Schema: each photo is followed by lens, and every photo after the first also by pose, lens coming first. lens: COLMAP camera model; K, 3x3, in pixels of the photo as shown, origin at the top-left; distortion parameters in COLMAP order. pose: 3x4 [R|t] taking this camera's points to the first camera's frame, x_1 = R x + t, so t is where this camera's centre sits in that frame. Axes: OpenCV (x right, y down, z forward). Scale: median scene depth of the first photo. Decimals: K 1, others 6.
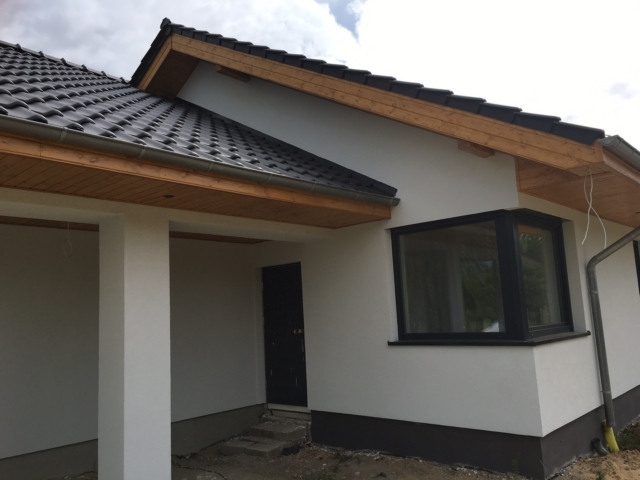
lens RADIAL K [[539.8, 0, 314.6], [0, 539.8, 241.0], [0, 0, 1]] dist [0.073265, -0.105074]
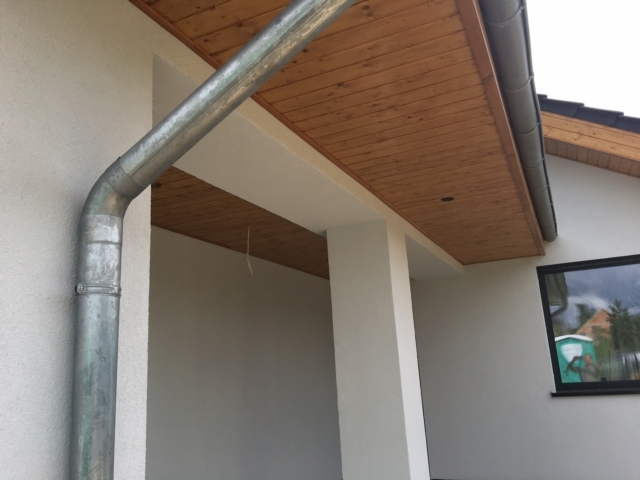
lens RADIAL K [[539.8, 0, 314.6], [0, 539.8, 241.0], [0, 0, 1]] dist [0.073265, -0.105074]
pose [[0.953068, 0.063971, 0.295920, -0.511276], [-0.031091, 0.992935, -0.114514, 0.053335], [-0.301155, 0.099940, 0.948324, 0.241142]]
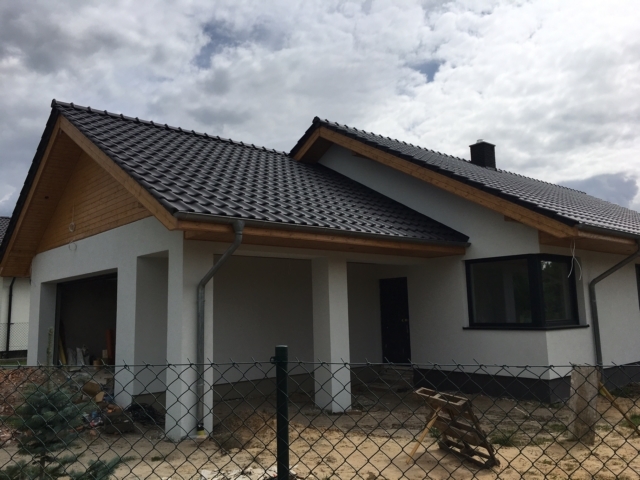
lens RADIAL K [[539.8, 0, 314.6], [0, 539.8, 241.0], [0, 0, 1]] dist [0.073265, -0.105074]
pose [[0.992768, 0.010766, -0.119563, -0.124931], [-0.009796, 0.999914, 0.008700, -0.094399], [0.119647, -0.007466, 0.992788, -0.742683]]
